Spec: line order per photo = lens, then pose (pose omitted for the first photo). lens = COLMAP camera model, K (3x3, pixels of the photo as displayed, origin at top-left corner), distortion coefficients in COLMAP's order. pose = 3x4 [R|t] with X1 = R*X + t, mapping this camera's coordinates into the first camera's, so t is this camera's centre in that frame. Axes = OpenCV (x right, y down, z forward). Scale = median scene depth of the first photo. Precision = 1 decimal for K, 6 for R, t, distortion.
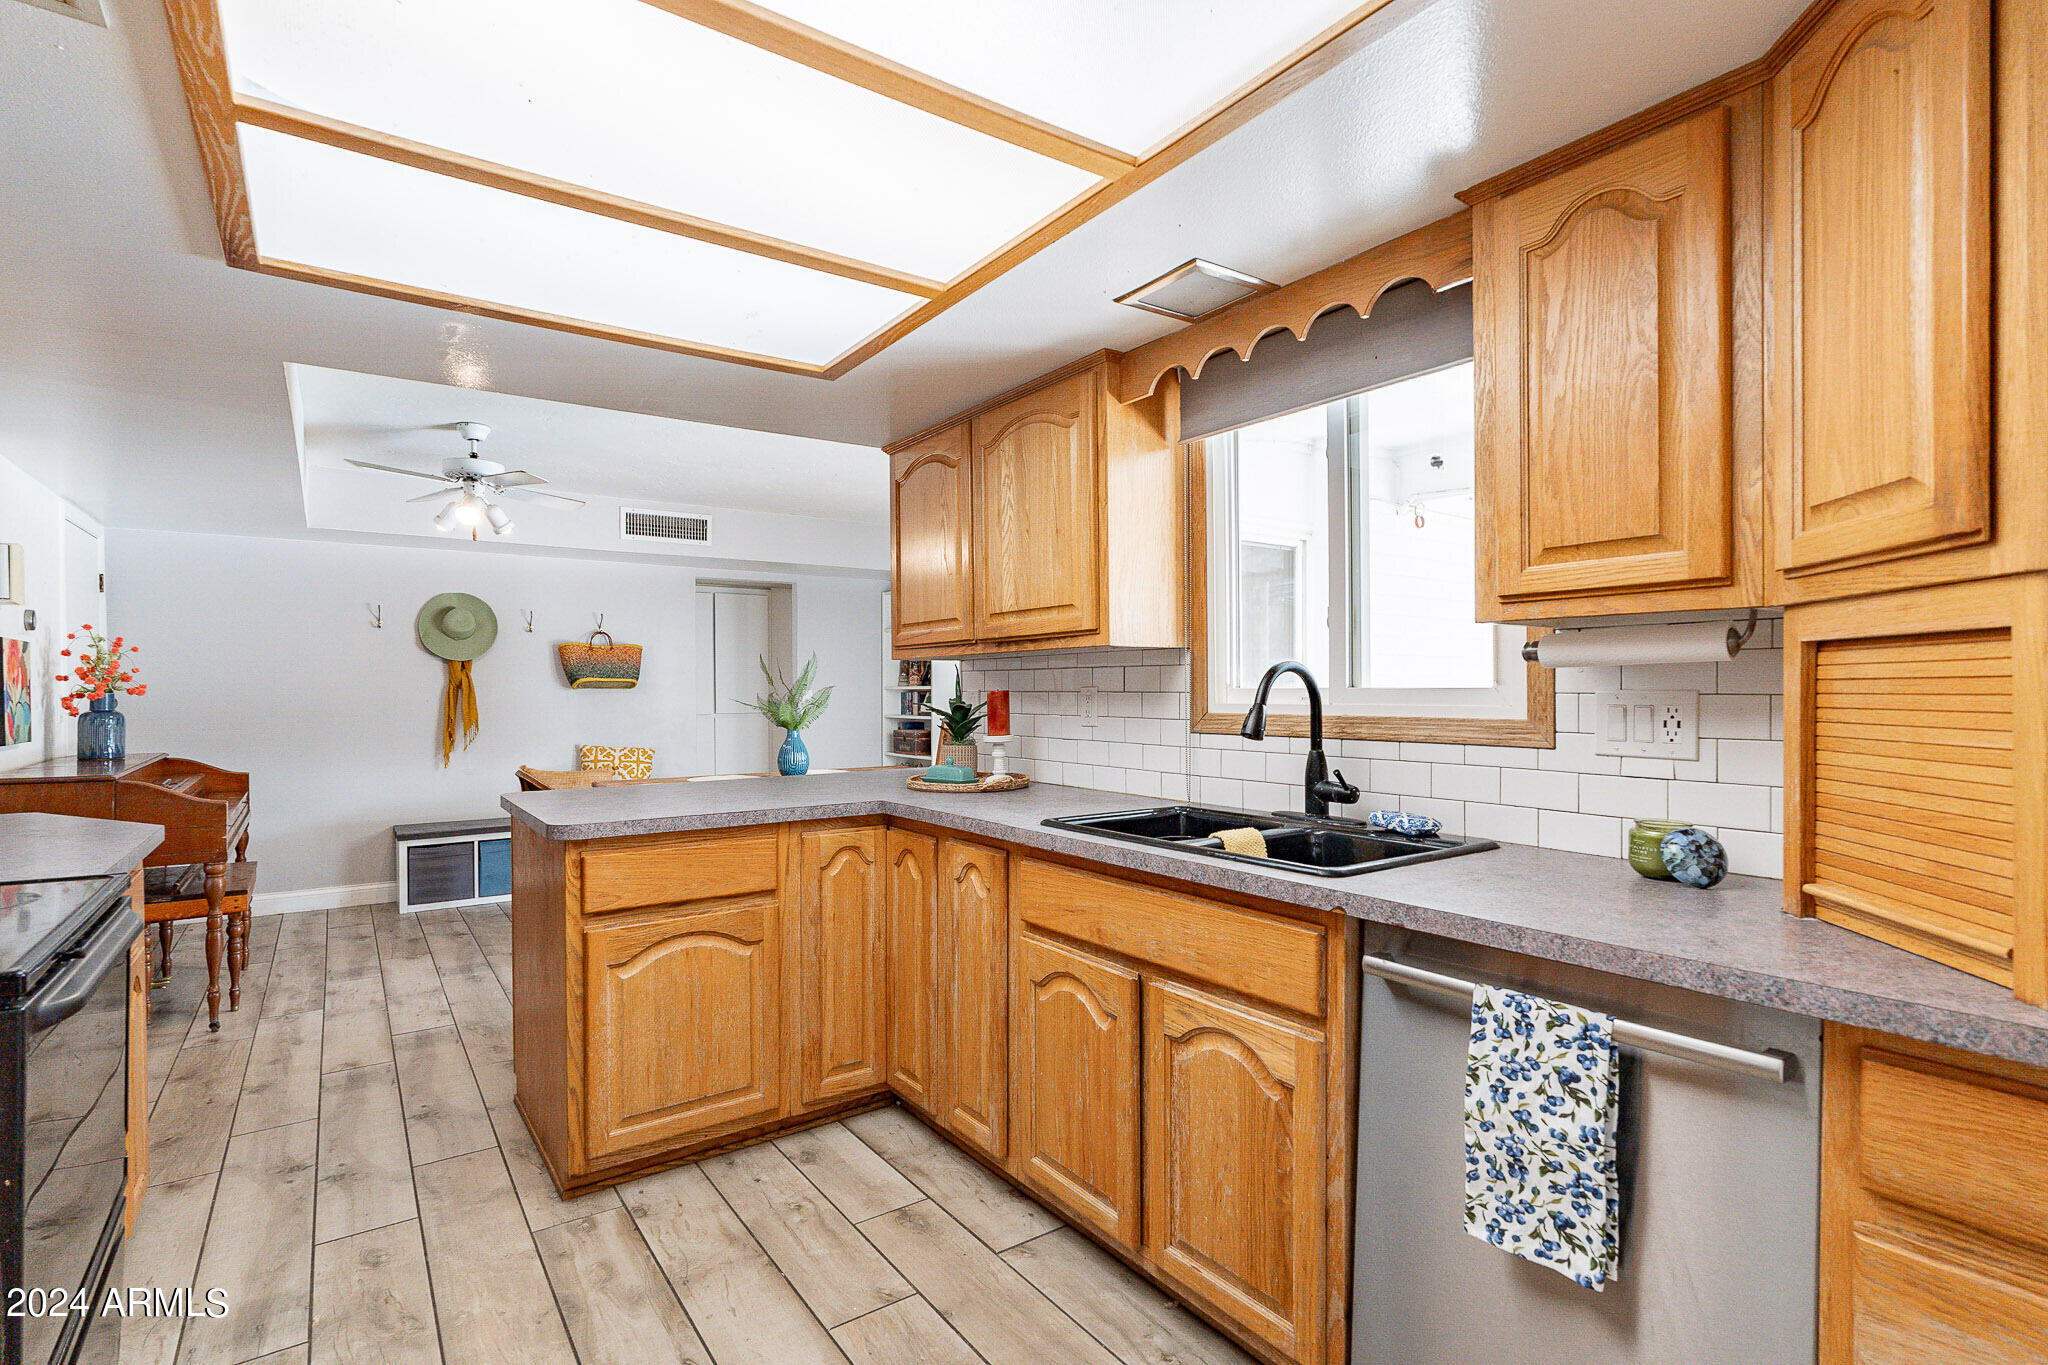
lens RADIAL K [[992.5, 0, 1045.5], [0, 992.5, 693.3], [0, 0, 1]] dist [0.000781, -0.002295]
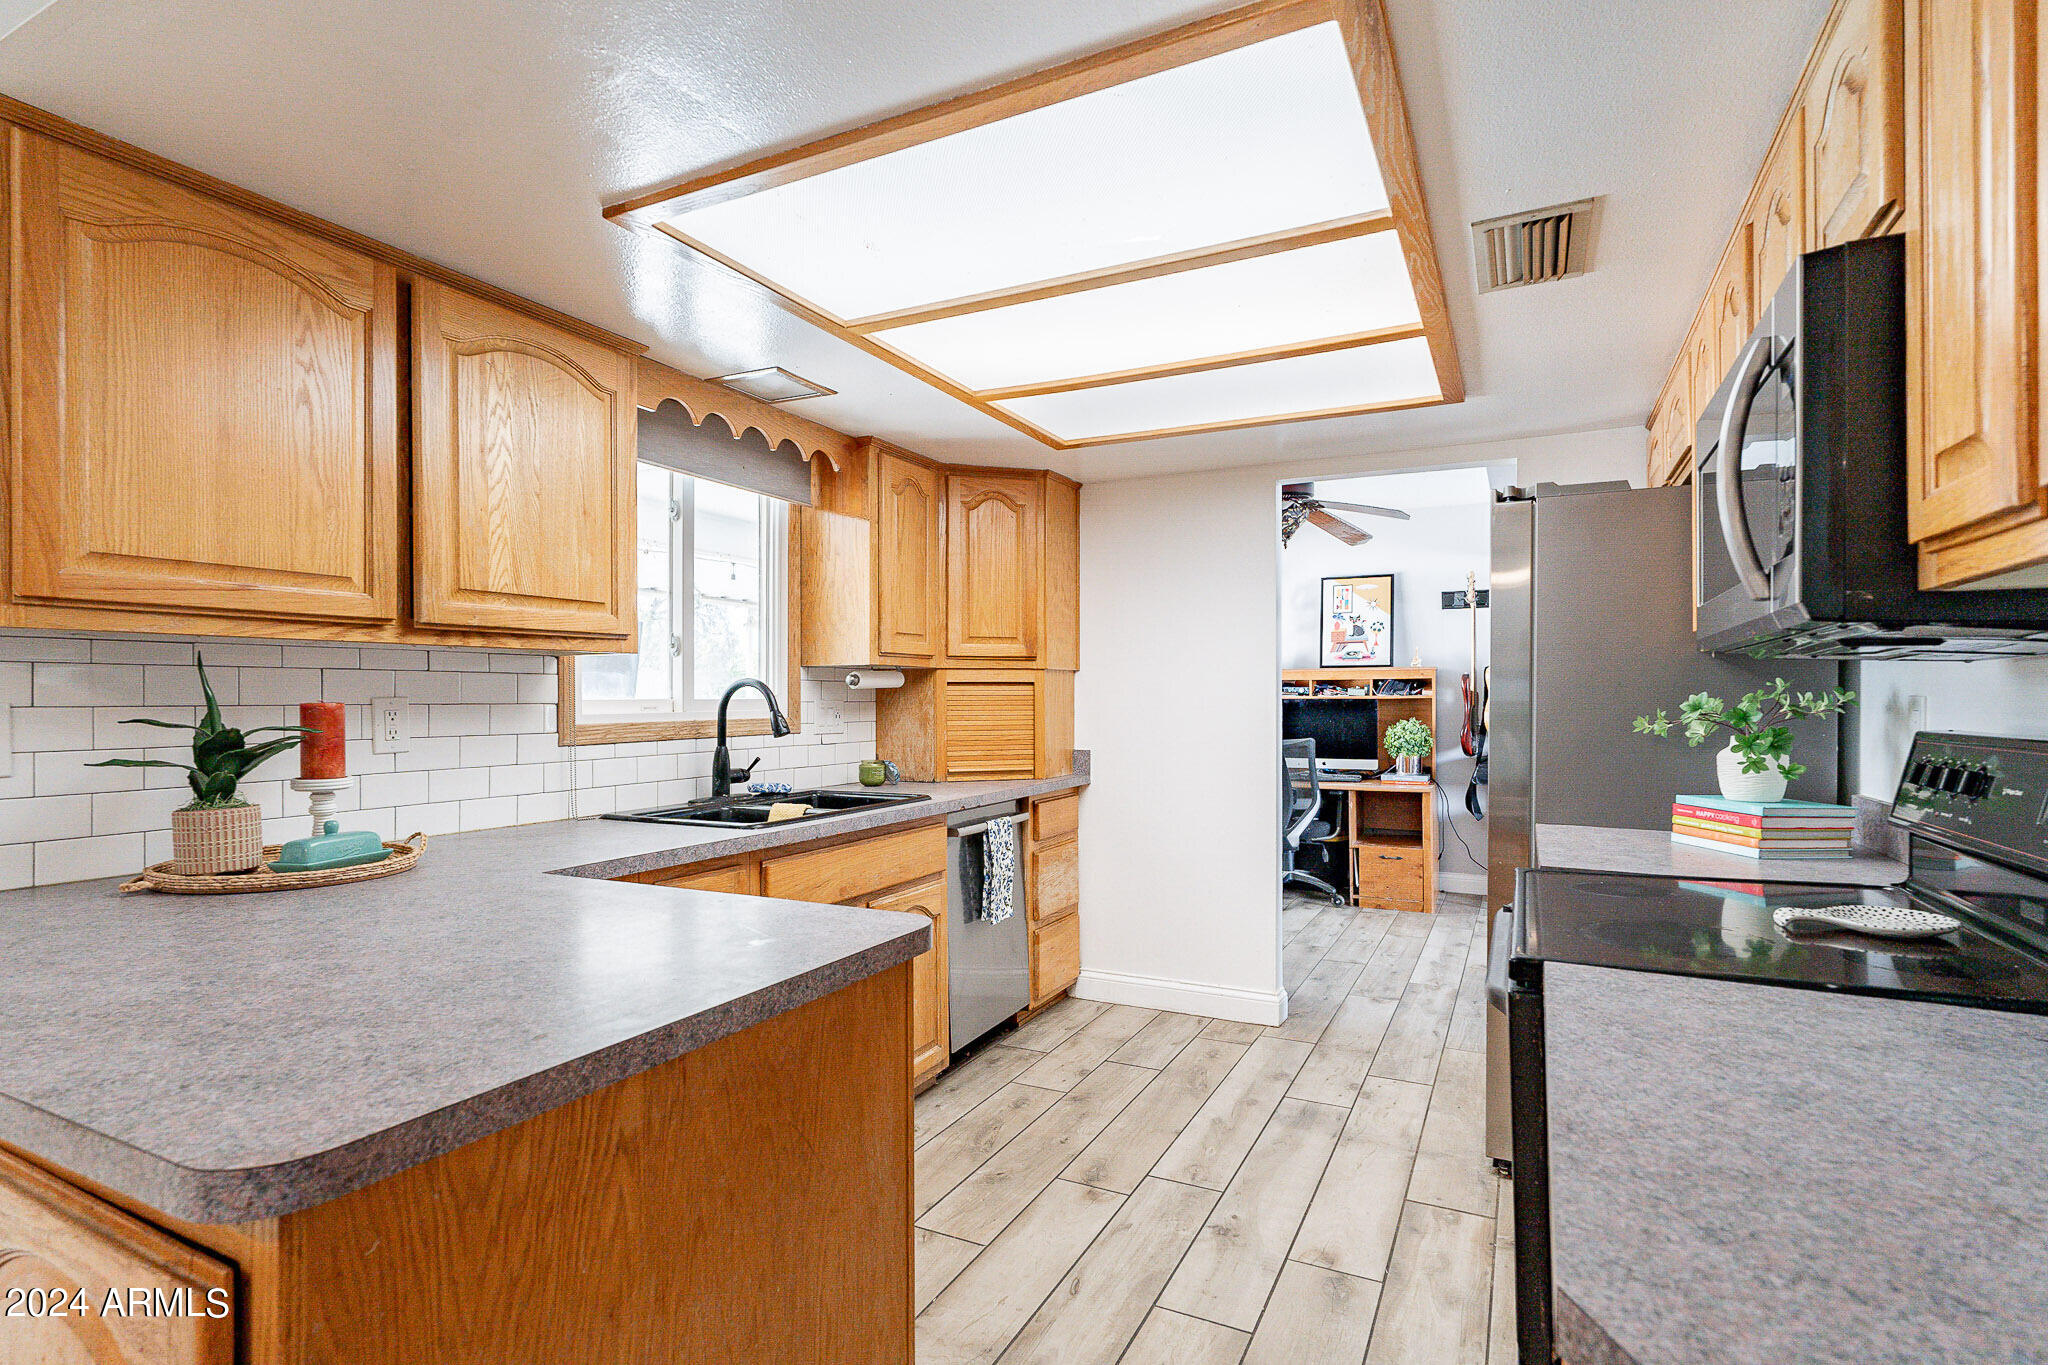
lens RADIAL K [[992.5, 0, 1005.1], [0, 992.5, 700.9], [0, 0, 1]] dist [0.000781, -0.002295]
pose [[-0.445764, 0.005300, 0.895135, -0.543614], [0.012650, 0.999920, 0.000378, 0.000619], [-0.895061, 0.011492, -0.445796, 0.634919]]
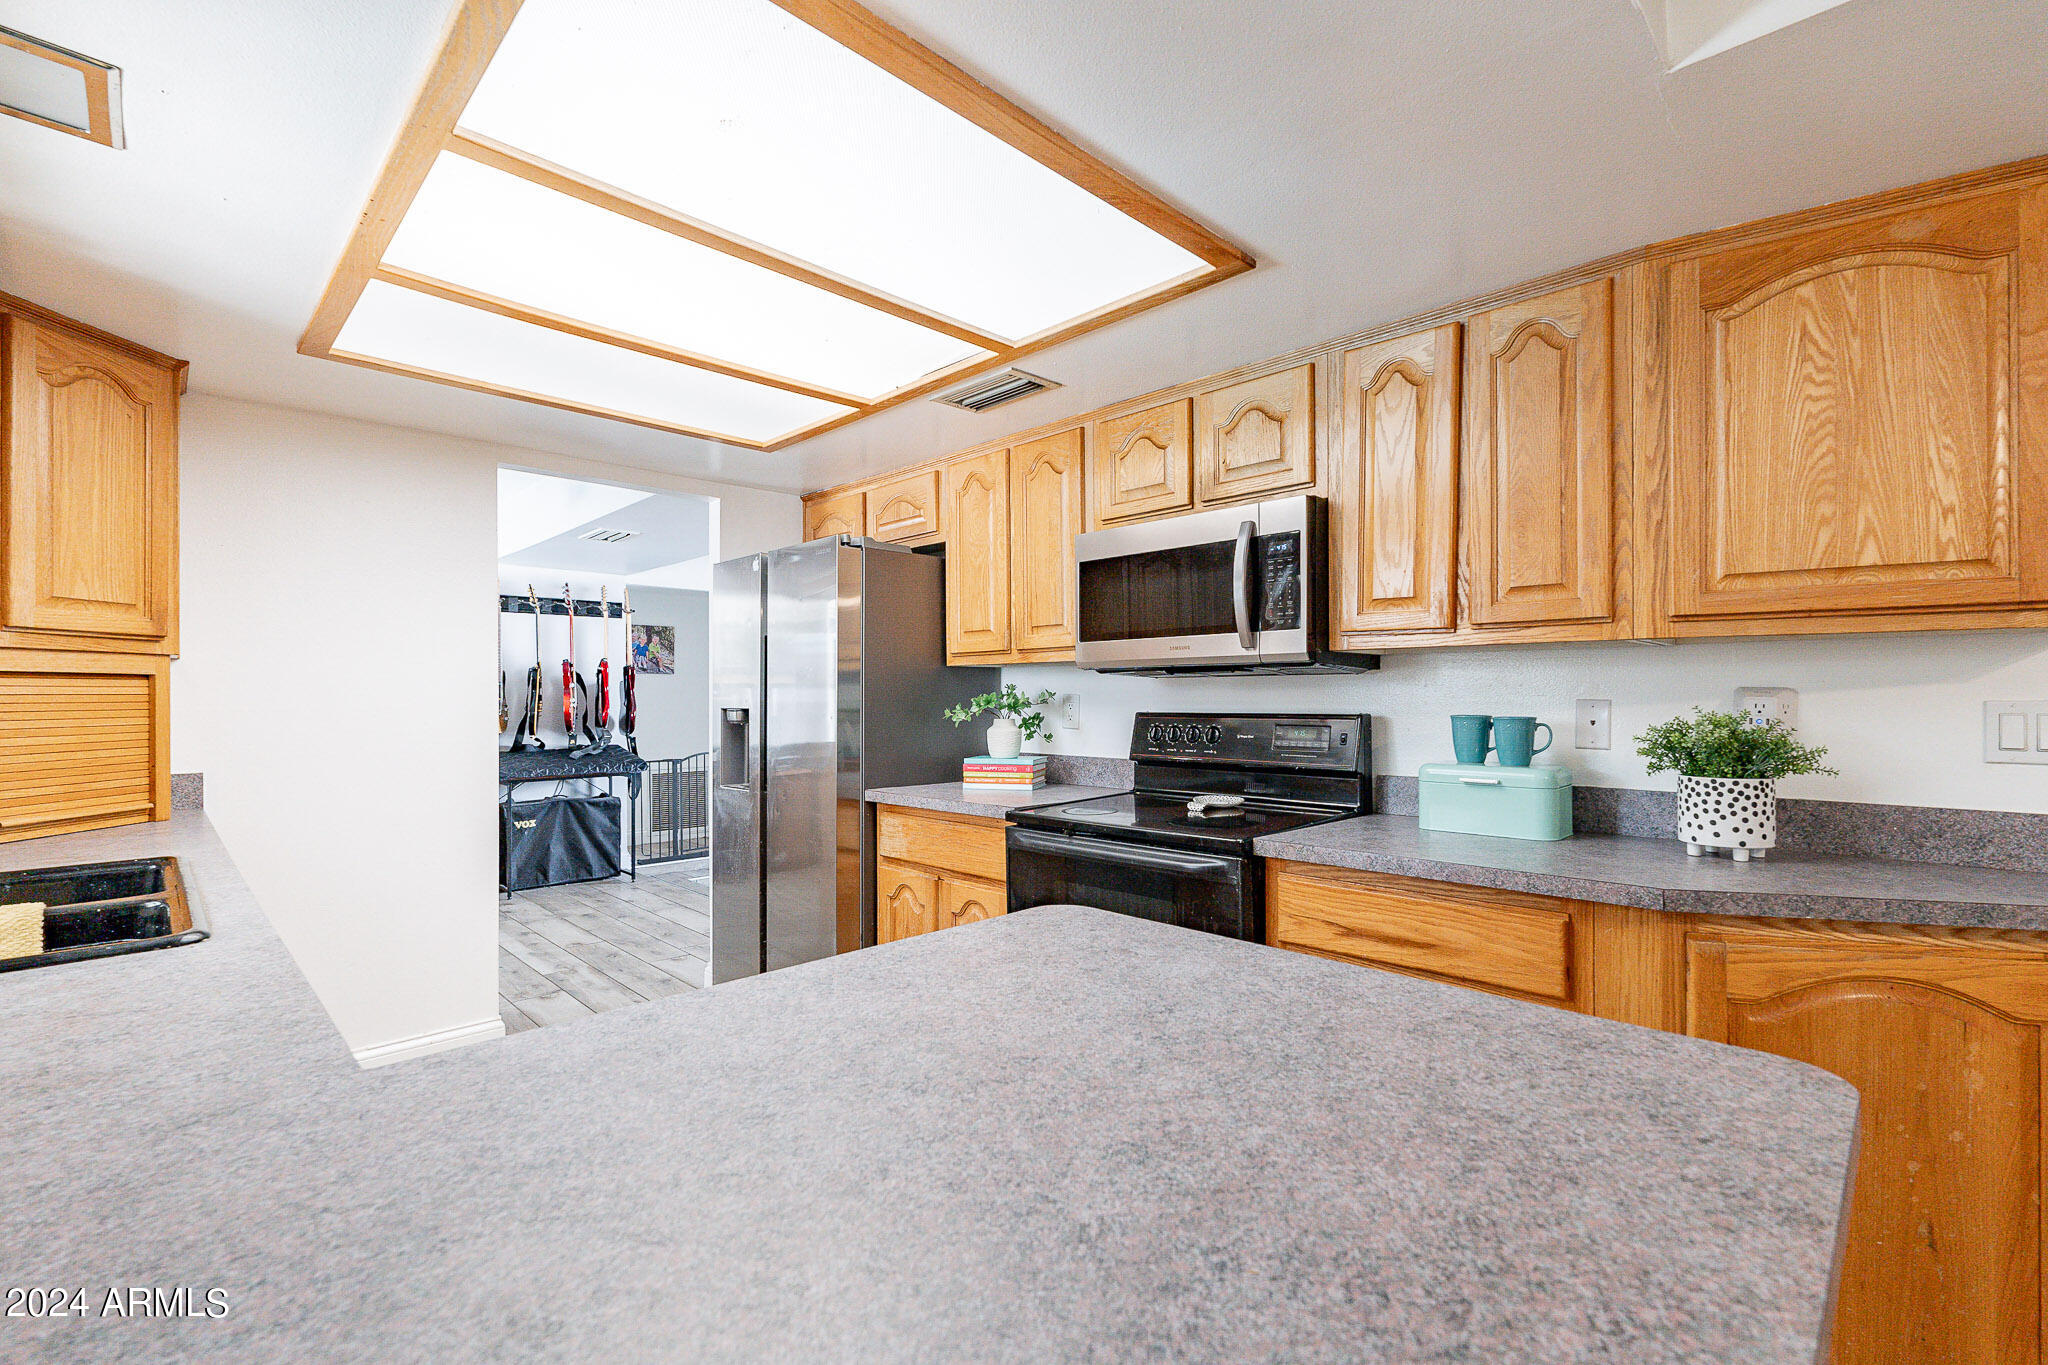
lens RADIAL K [[904.3, 0, 1012.9], [0, 904.3, 695.0], [0, 0, 1]] dist [-0.000856, -0.000550]
pose [[-0.990250, 0.009297, -0.138991, -0.196051], [0.008210, 0.999931, 0.008390, -0.002959], [0.139060, 0.007167, -0.990258, 0.810012]]
